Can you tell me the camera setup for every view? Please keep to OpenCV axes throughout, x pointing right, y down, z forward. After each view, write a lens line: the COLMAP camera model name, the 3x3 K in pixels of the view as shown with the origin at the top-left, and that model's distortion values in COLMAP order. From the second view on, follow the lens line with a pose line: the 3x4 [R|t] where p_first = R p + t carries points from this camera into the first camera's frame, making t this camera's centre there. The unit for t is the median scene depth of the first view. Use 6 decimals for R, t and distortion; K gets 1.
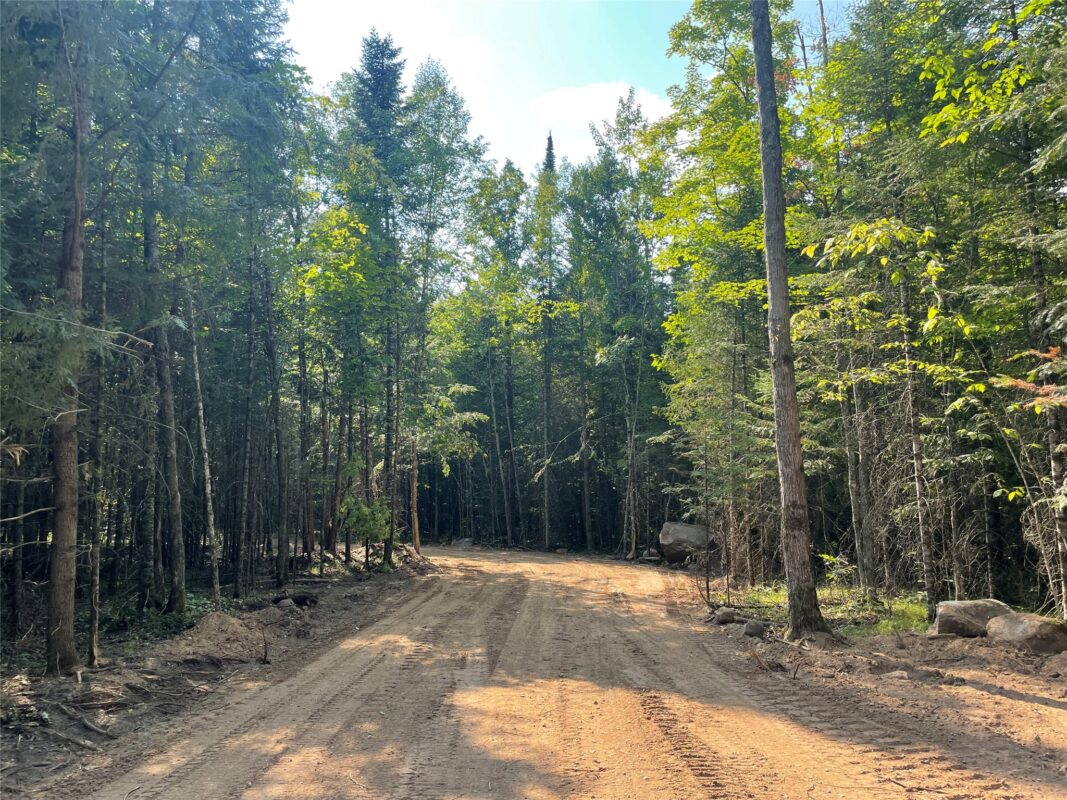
lens RADIAL K [[797.4, 0, 533.5], [0, 797.4, 400.0], [0, 0, 1]] dist [0.071740, -0.099822]
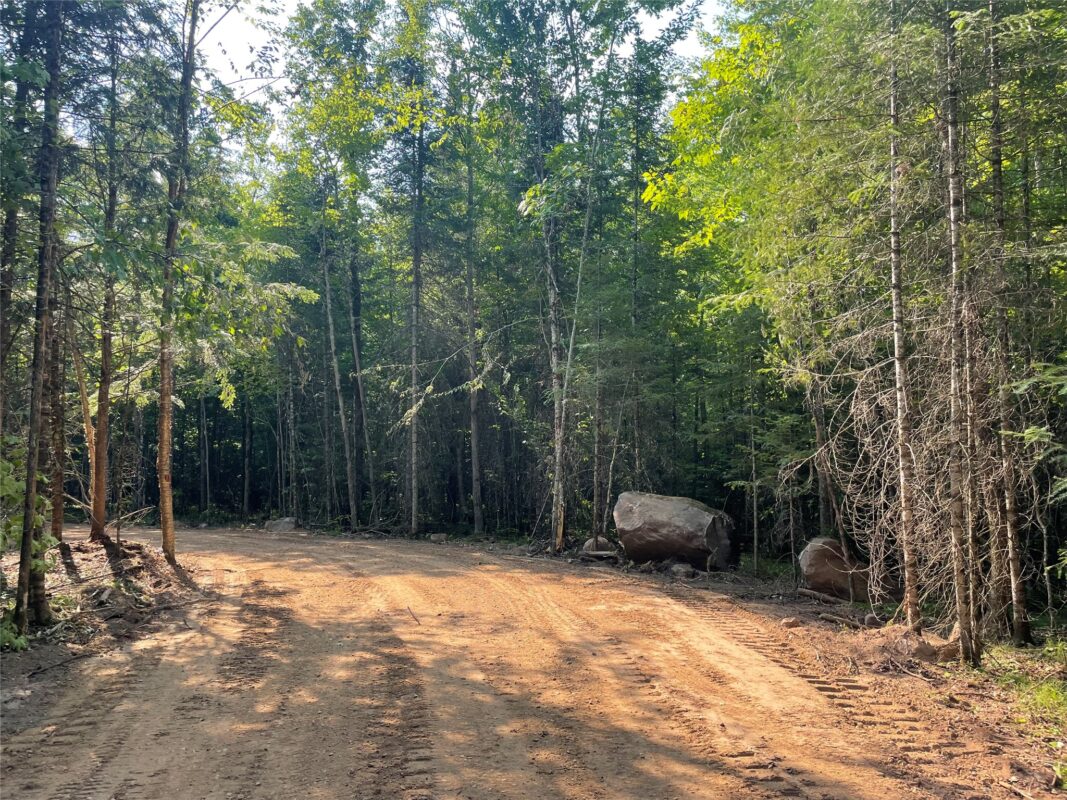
lens RADIAL K [[769.3, 0, 533.5], [0, 769.3, 400.0], [0, 0, 1]] dist [0.079574, 0.000075]
pose [[0.978788, 0.017143, 0.204155, -0.021585], [-0.024540, 0.999129, 0.033758, 0.064883], [-0.203399, -0.038052, 0.978356, 0.446687]]
